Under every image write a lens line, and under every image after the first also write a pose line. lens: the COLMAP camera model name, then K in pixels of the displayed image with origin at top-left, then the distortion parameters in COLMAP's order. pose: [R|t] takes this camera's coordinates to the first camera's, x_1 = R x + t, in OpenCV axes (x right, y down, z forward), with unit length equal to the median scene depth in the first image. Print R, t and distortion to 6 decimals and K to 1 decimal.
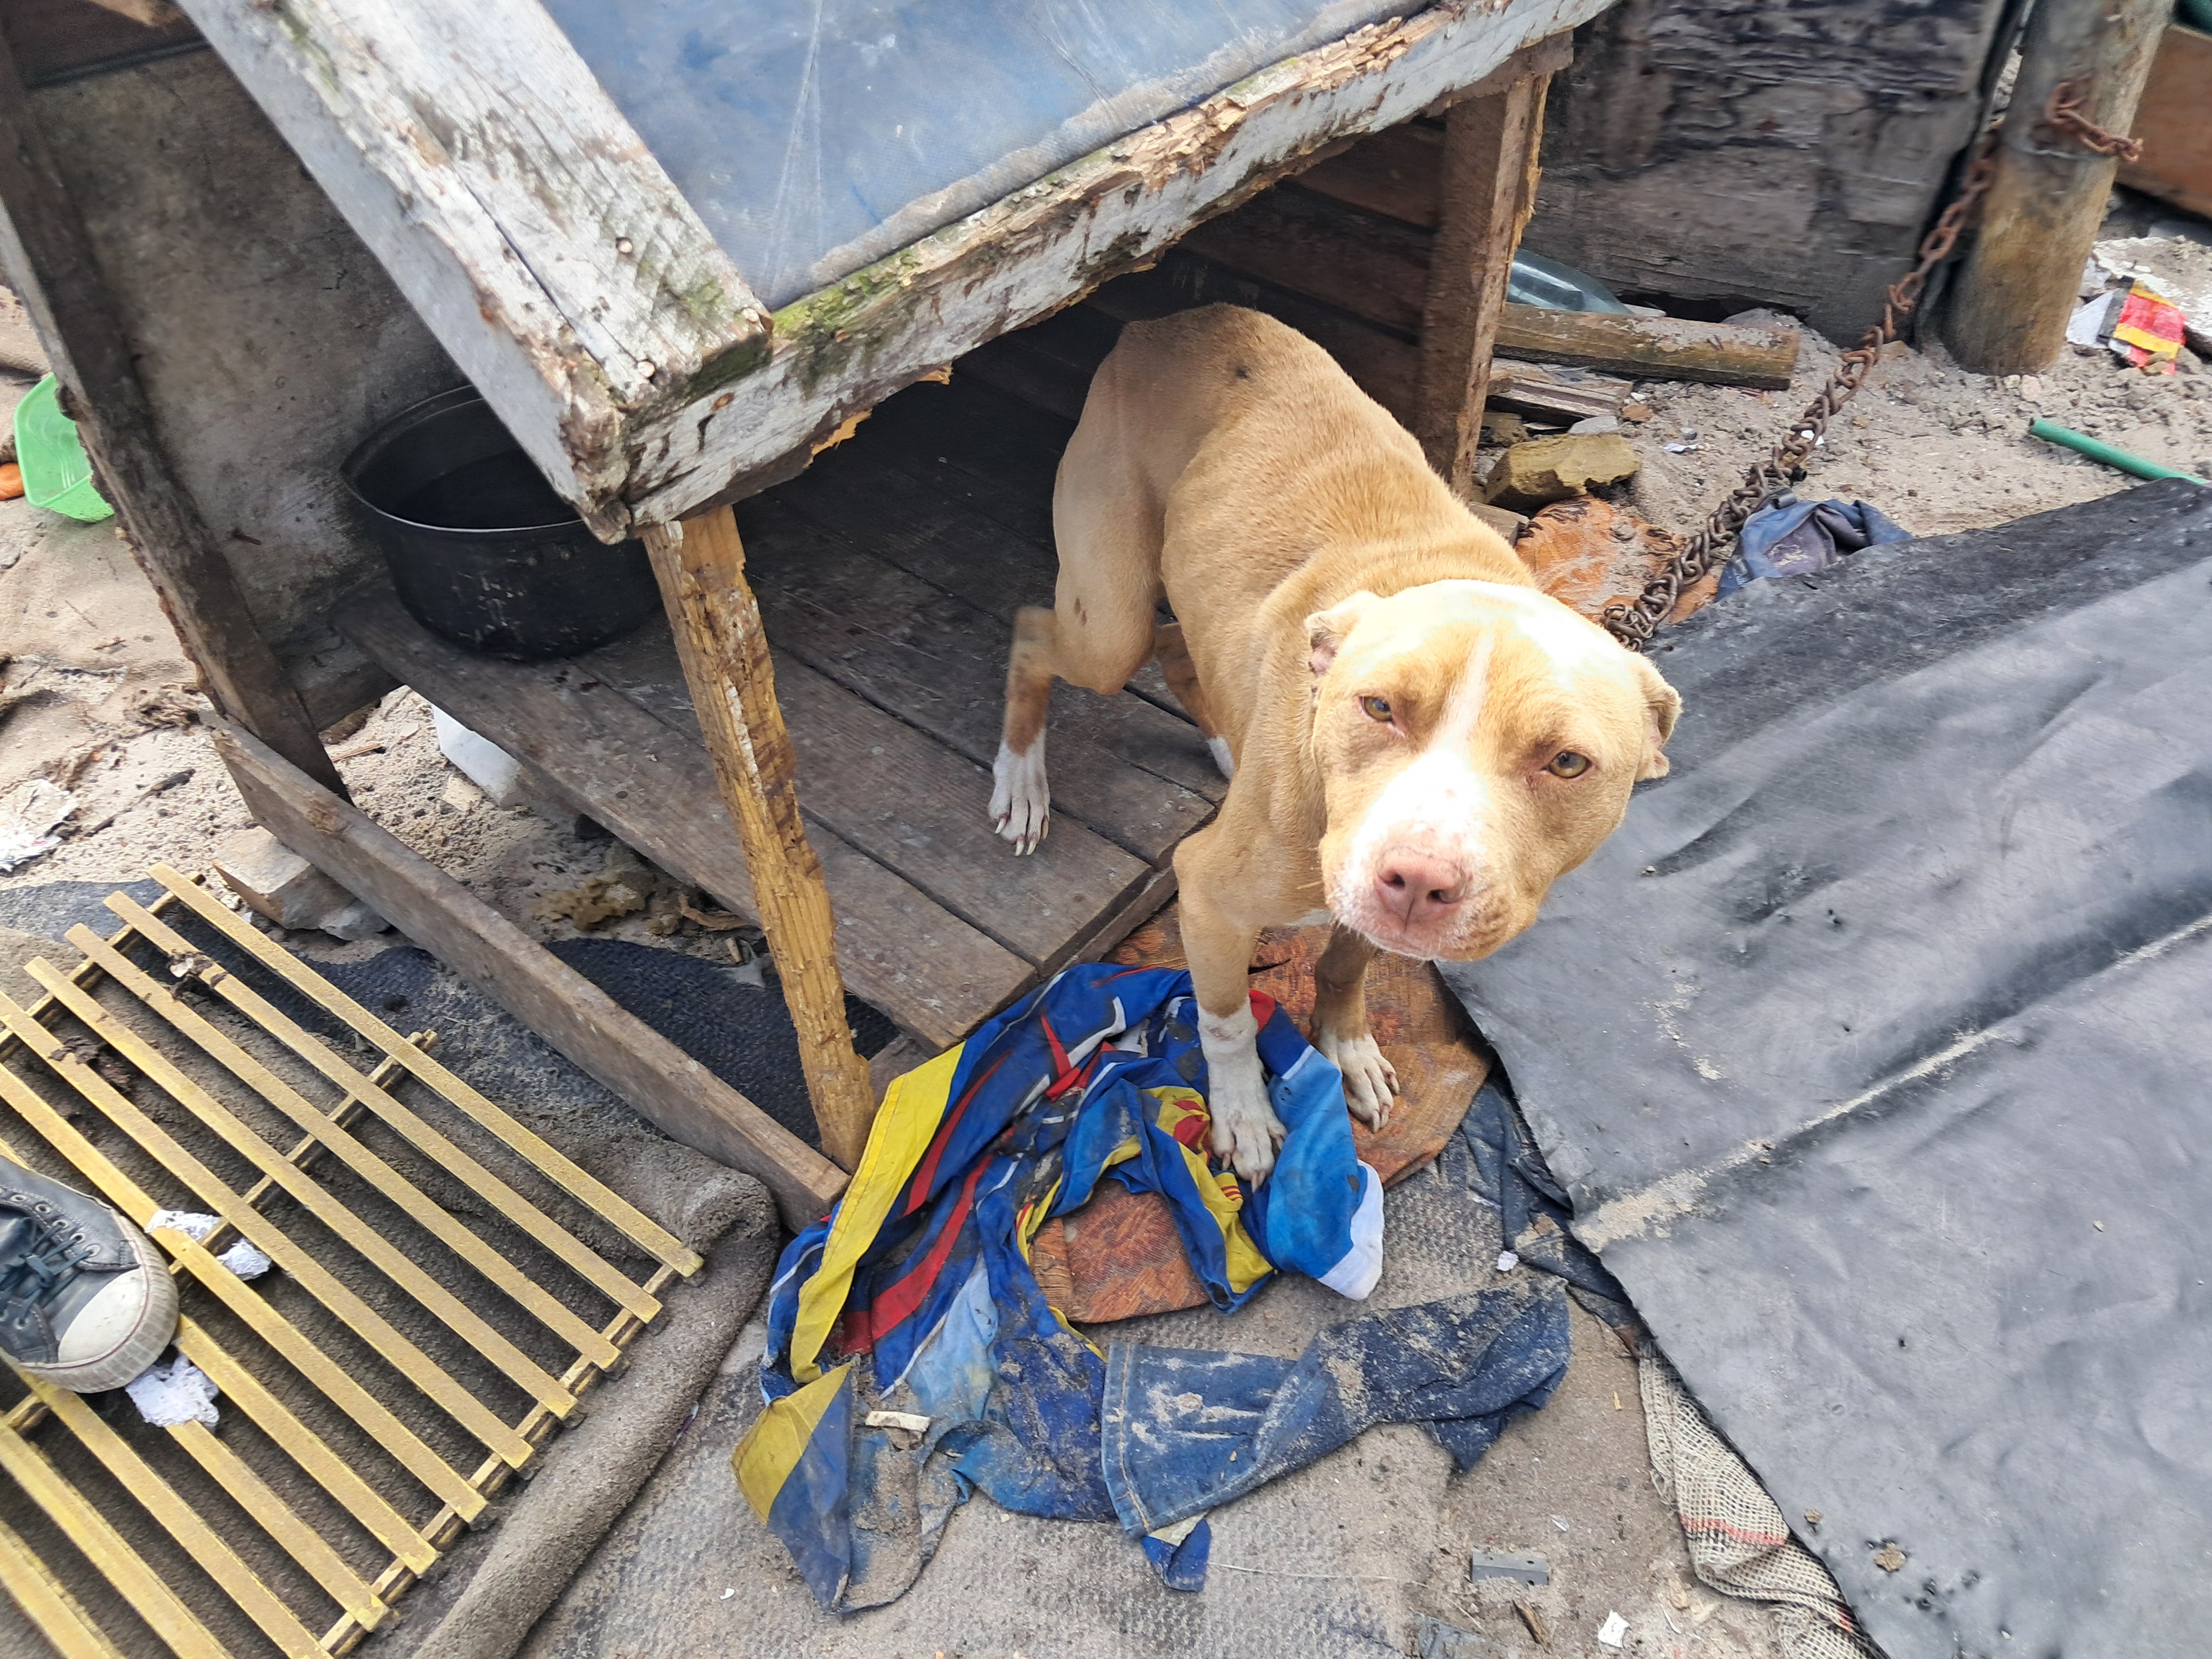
lens RADIAL K [[1764.4, 0, 1131.8], [0, 1764.4, 872.1], [0, 0, 1]] dist [0.018340, -0.030407]
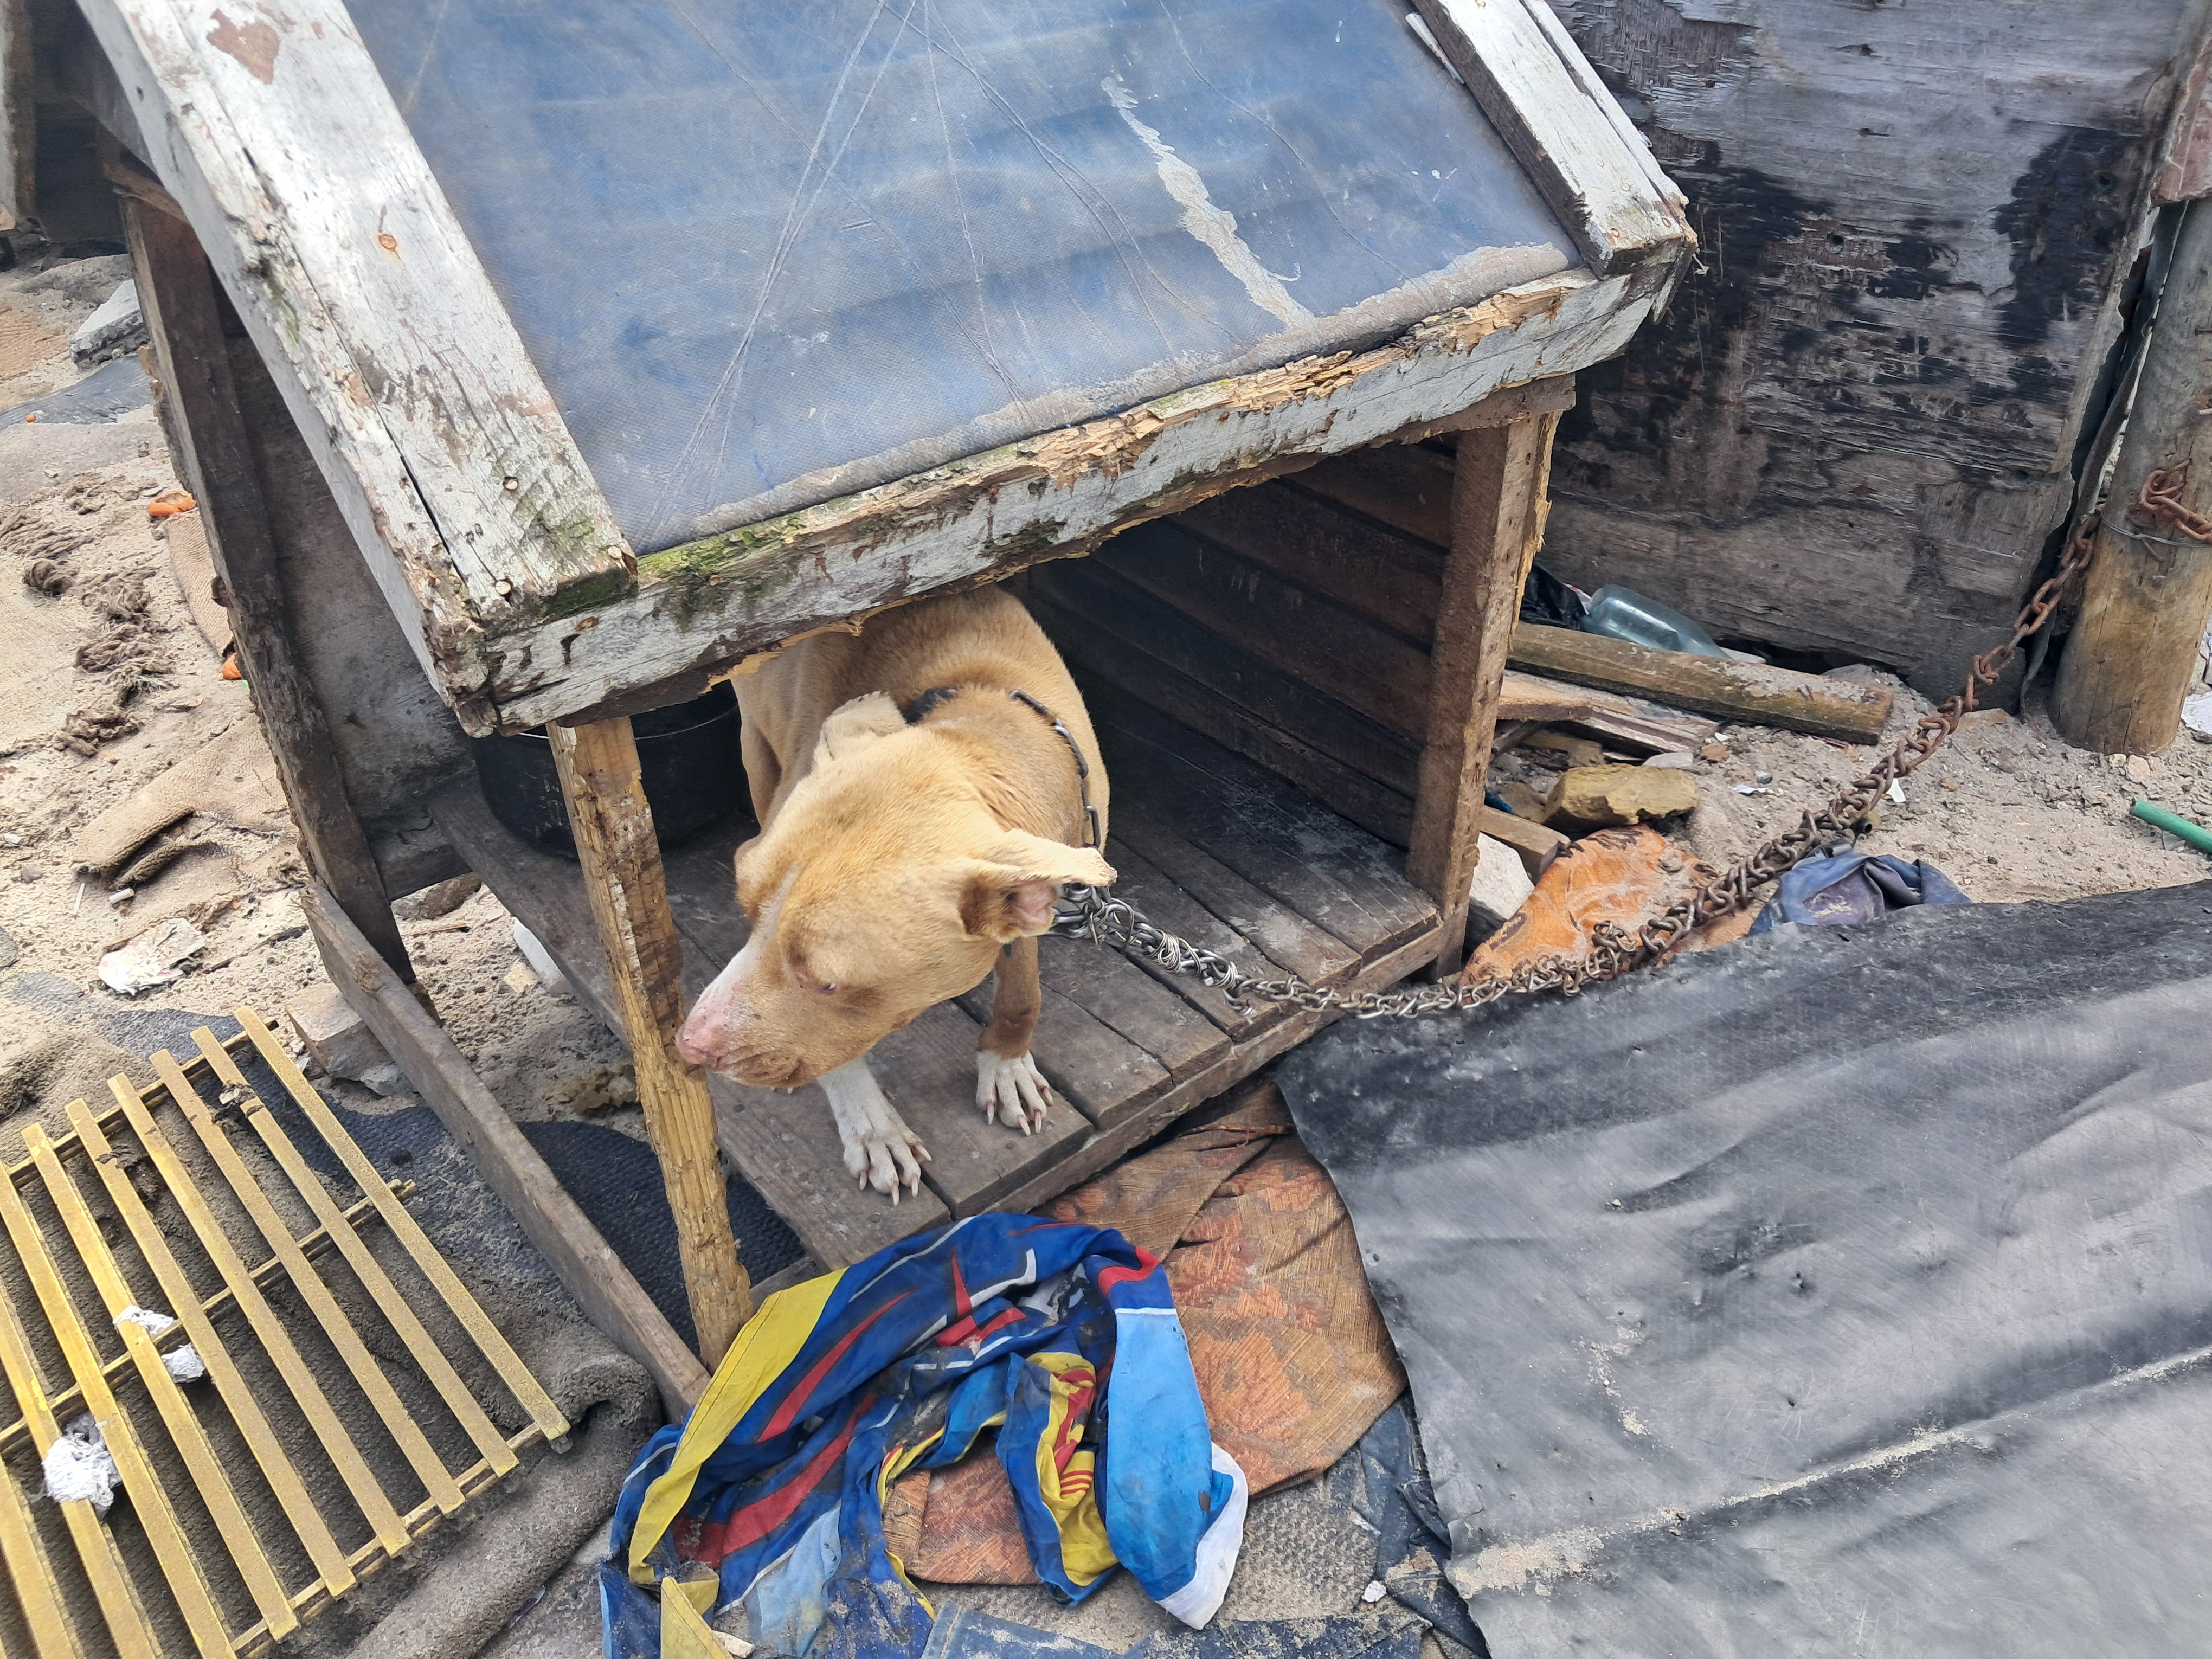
lens RADIAL K [[1764.4, 0, 1130.0], [0, 1764.4, 850.2], [0, 0, 1]] dist [0.018340, -0.030407]
pose [[0.979333, 0.112661, -0.167970, 0.170976], [-0.140515, 0.976332, -0.164412, 0.005946], [0.145472, 0.184617, 0.971985, -0.009174]]
